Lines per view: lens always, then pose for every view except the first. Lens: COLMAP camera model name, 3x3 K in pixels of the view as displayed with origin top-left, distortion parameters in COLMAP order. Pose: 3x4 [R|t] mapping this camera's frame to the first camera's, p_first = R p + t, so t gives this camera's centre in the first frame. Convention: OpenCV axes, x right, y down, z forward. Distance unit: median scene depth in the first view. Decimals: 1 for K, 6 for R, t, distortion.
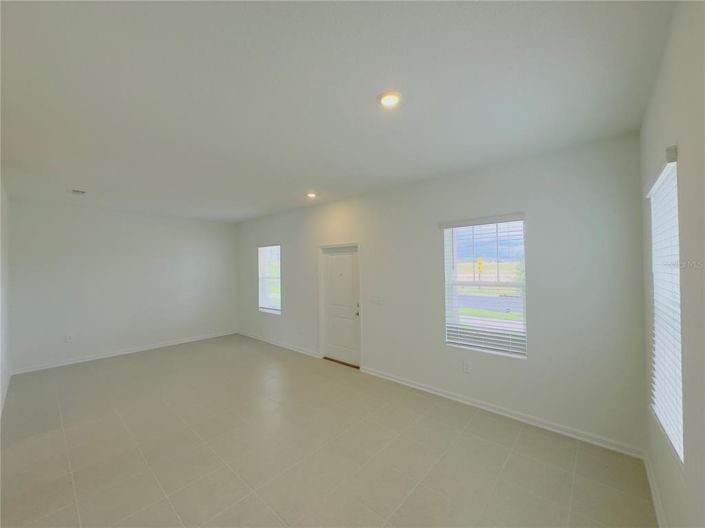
lens RADIAL K [[281.1, 0, 352.5], [0, 281.1, 264.0], [0, 0, 1]] dist [-0.001388, -0.000037]
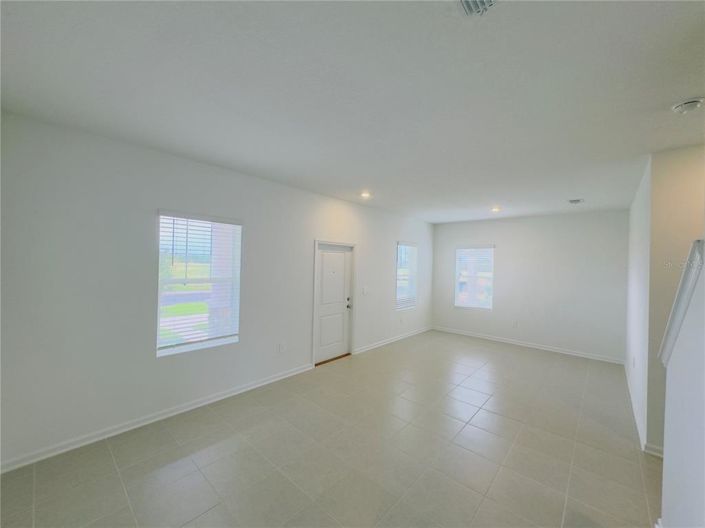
lens RADIAL K [[281.1, 0, 352.5], [0, 281.1, 264.0], [0, 0, 1]] dist [-0.001388, -0.000037]
pose [[0.001866, 0.015270, 0.999882, -0.996744], [-0.030833, 0.999409, -0.015205, 0.020199], [-0.999523, -0.030801, 0.002336, 0.884591]]
